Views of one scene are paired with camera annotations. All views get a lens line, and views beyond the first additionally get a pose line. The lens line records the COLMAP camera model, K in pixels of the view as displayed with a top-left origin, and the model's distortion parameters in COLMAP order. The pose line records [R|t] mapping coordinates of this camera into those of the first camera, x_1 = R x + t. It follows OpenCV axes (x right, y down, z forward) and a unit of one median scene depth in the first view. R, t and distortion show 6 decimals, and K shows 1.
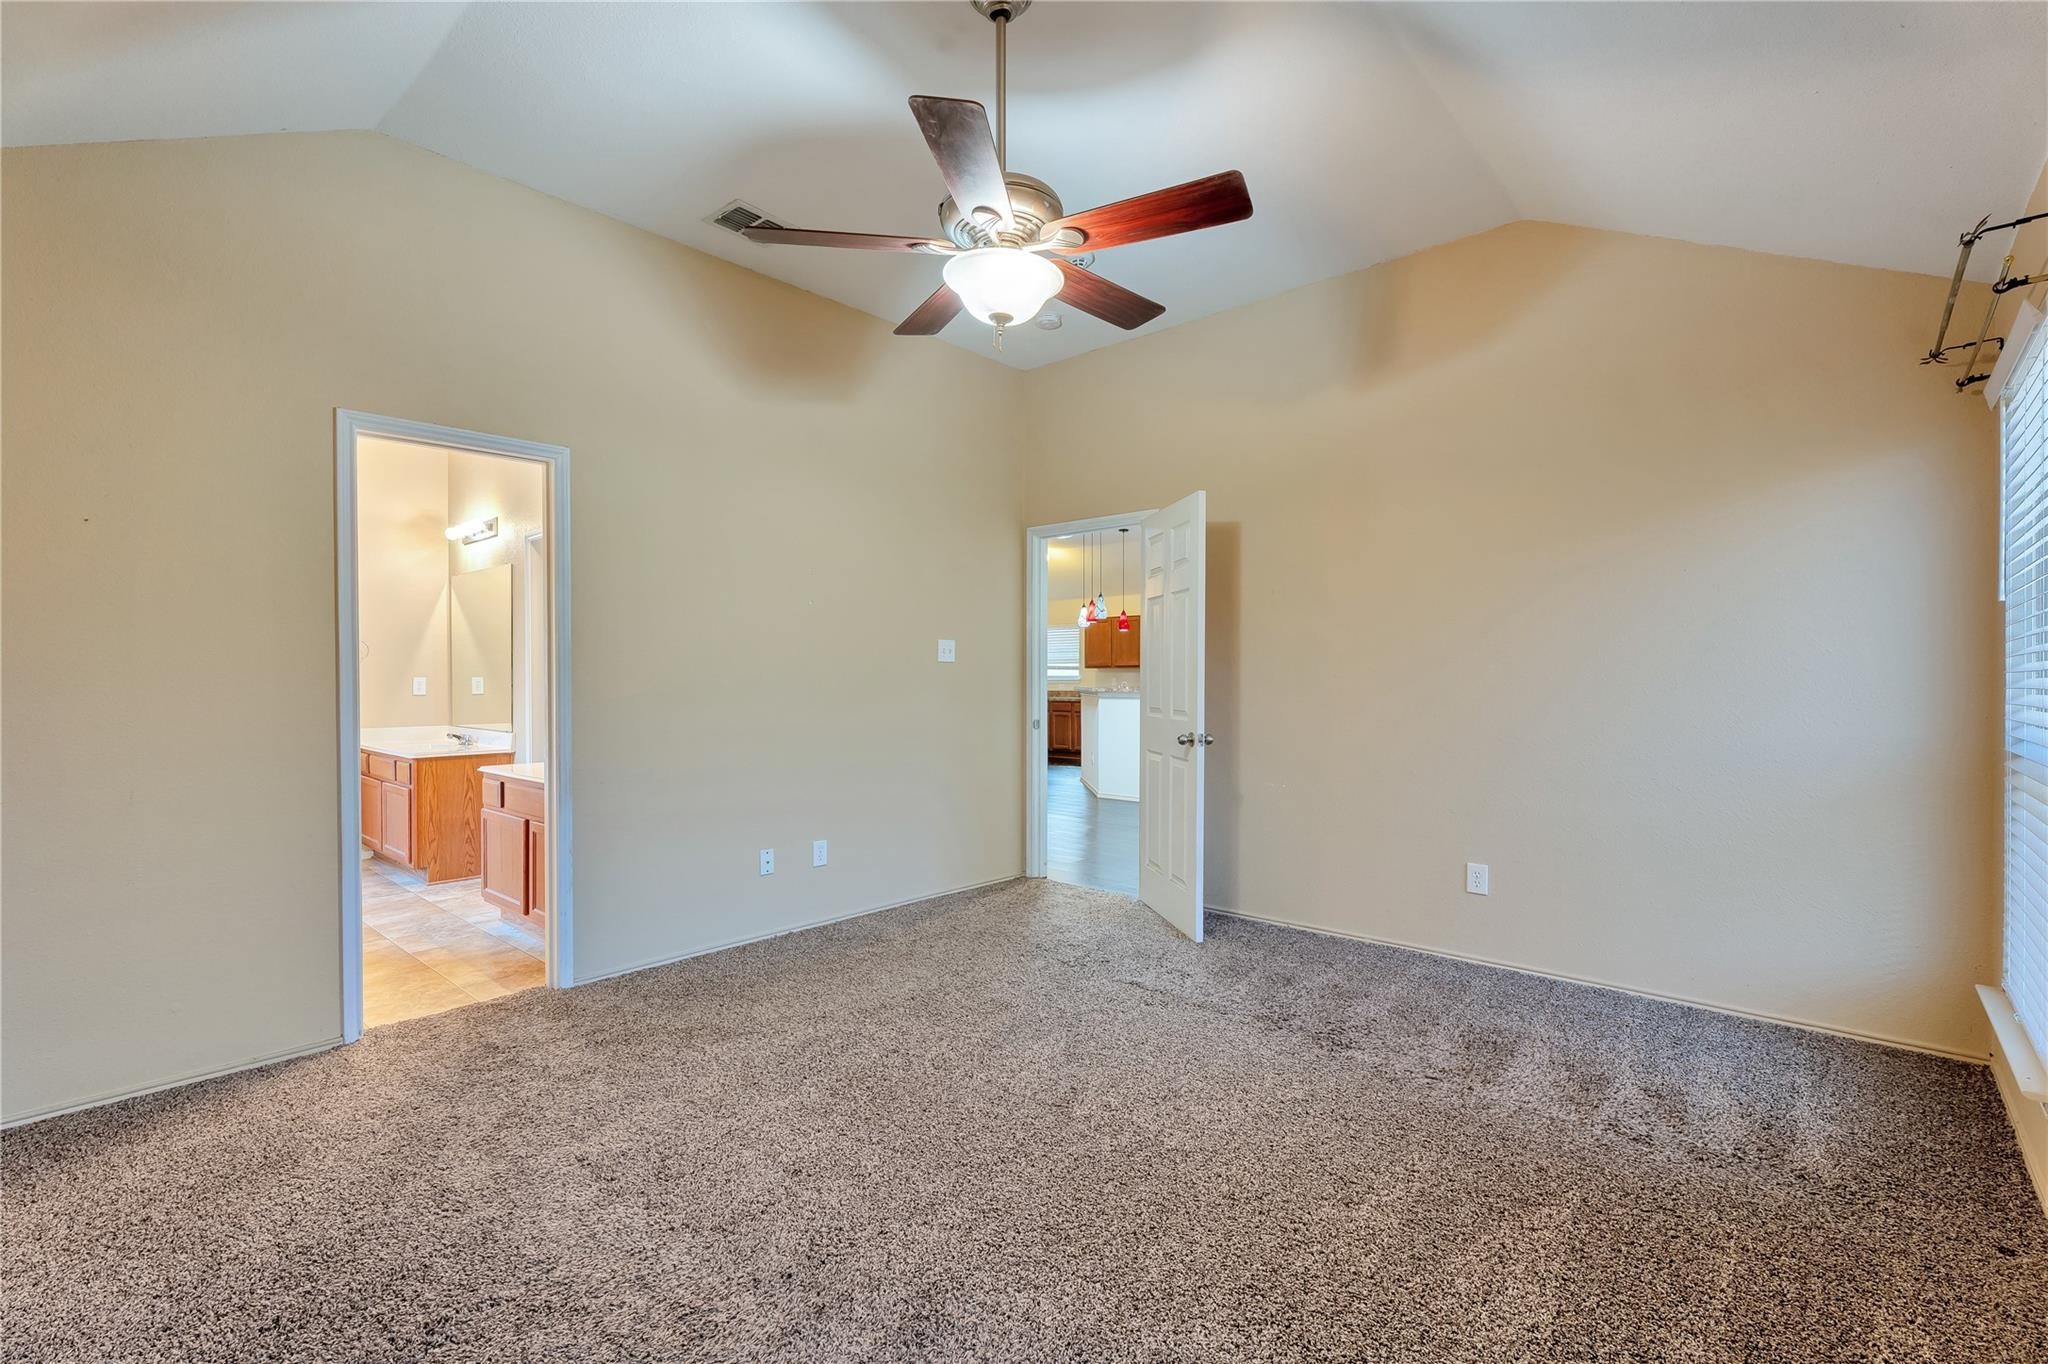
lens RADIAL K [[904.0, 0, 1018.0], [0, 904.0, 676.3], [0, 0, 1]] dist [0.002086, 0.000220]
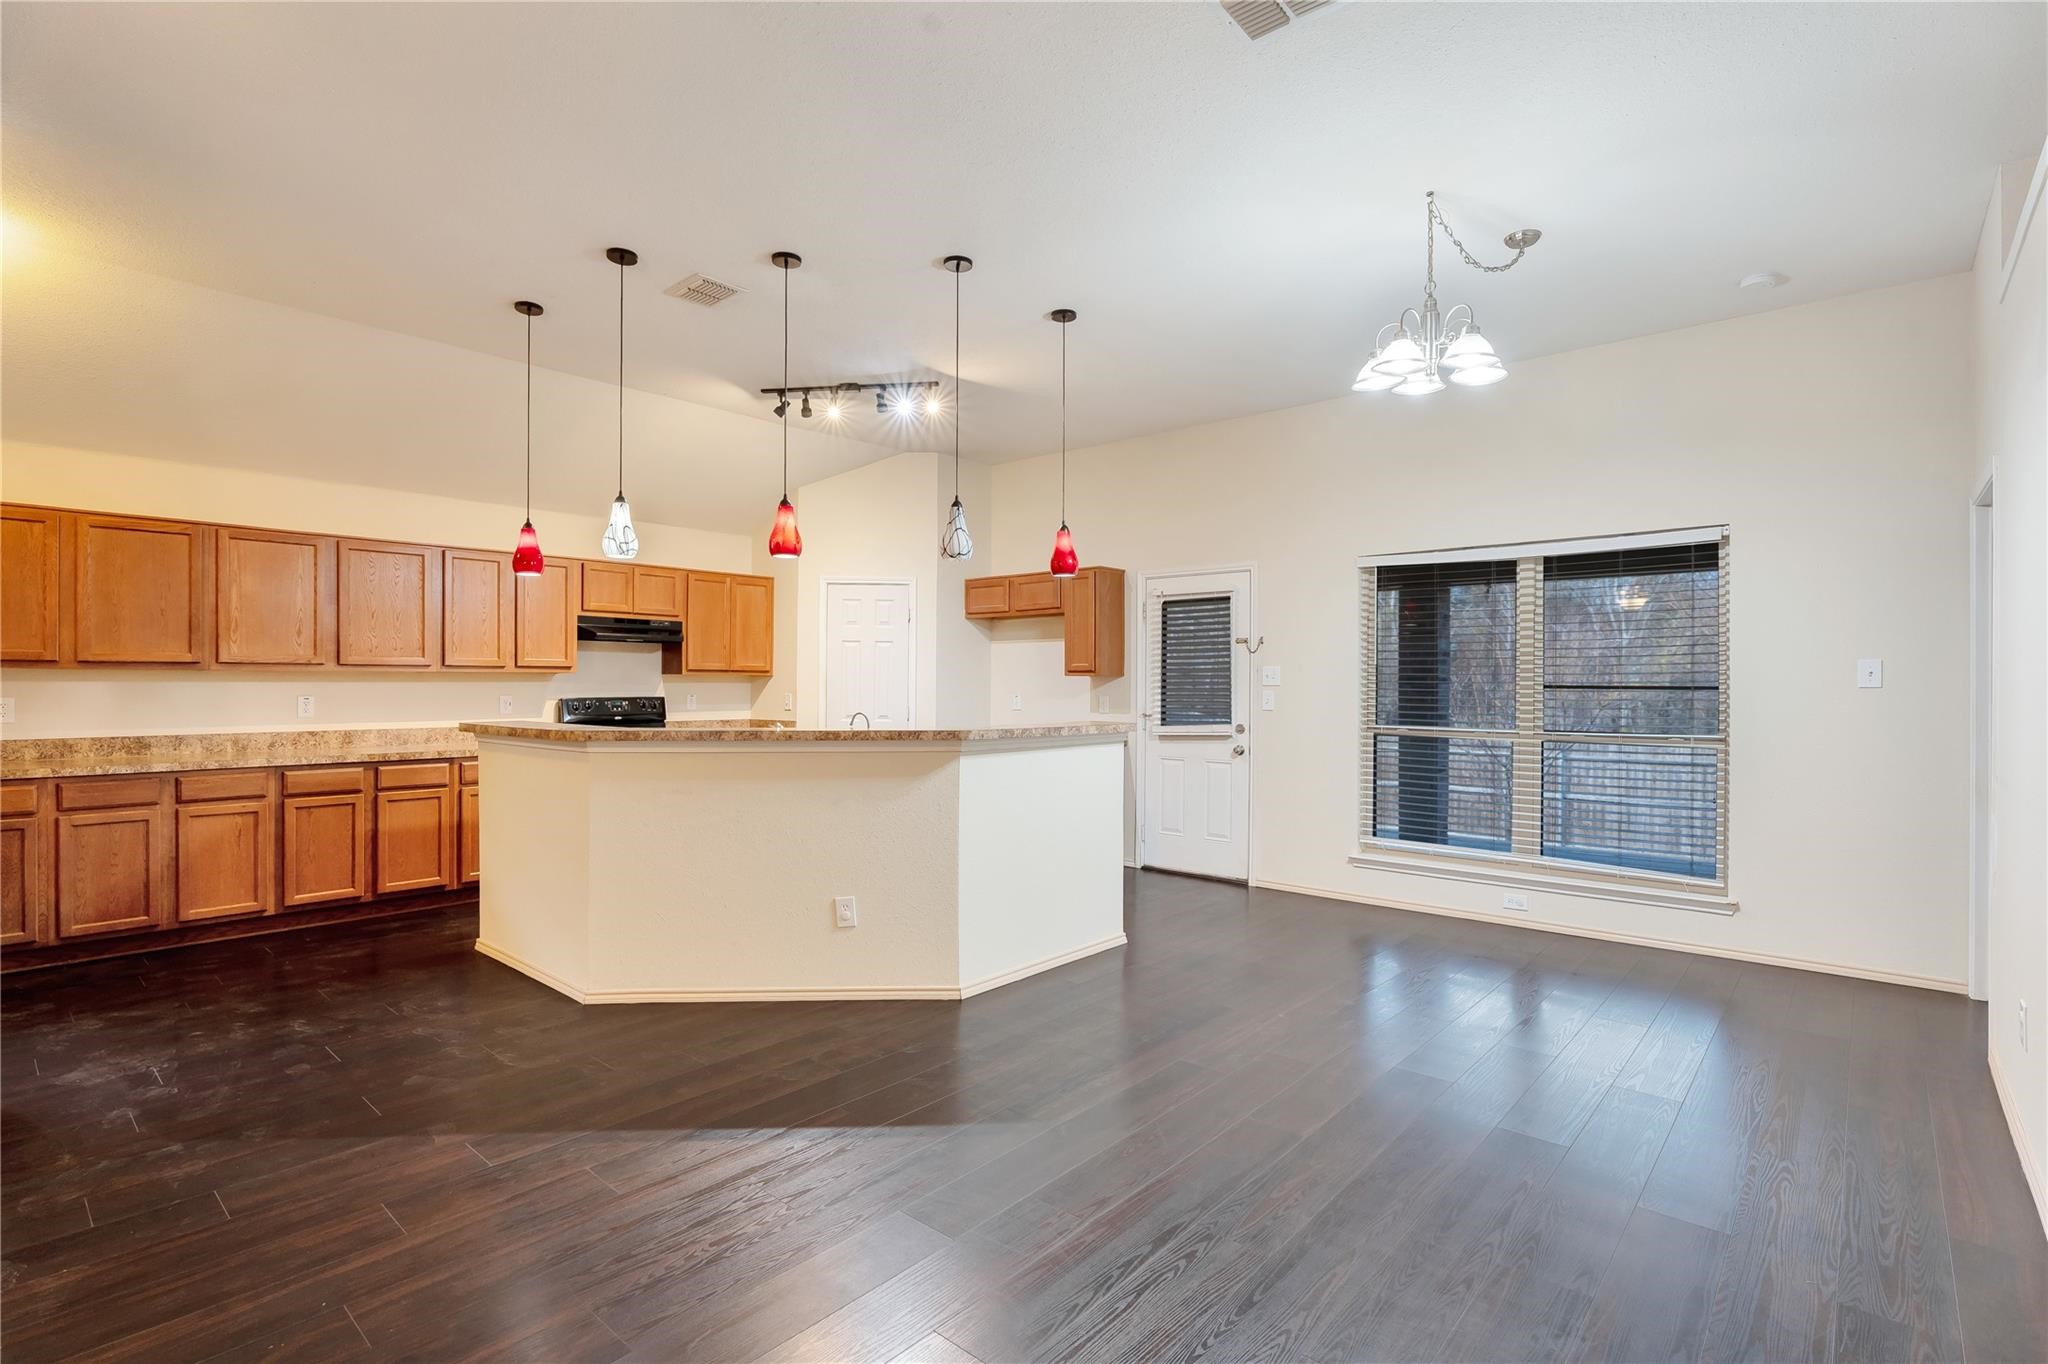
lens RADIAL K [[963.9, 0, 1009.0], [0, 963.9, 682.1], [0, 0, 1]] dist [-0.026325, 0.009250]
pose [[-0.007258, -0.000800, 0.999973, -0.341159], [-0.006180, 0.999981, 0.000755, -0.009262], [-0.999955, -0.006175, -0.007263, 0.971483]]
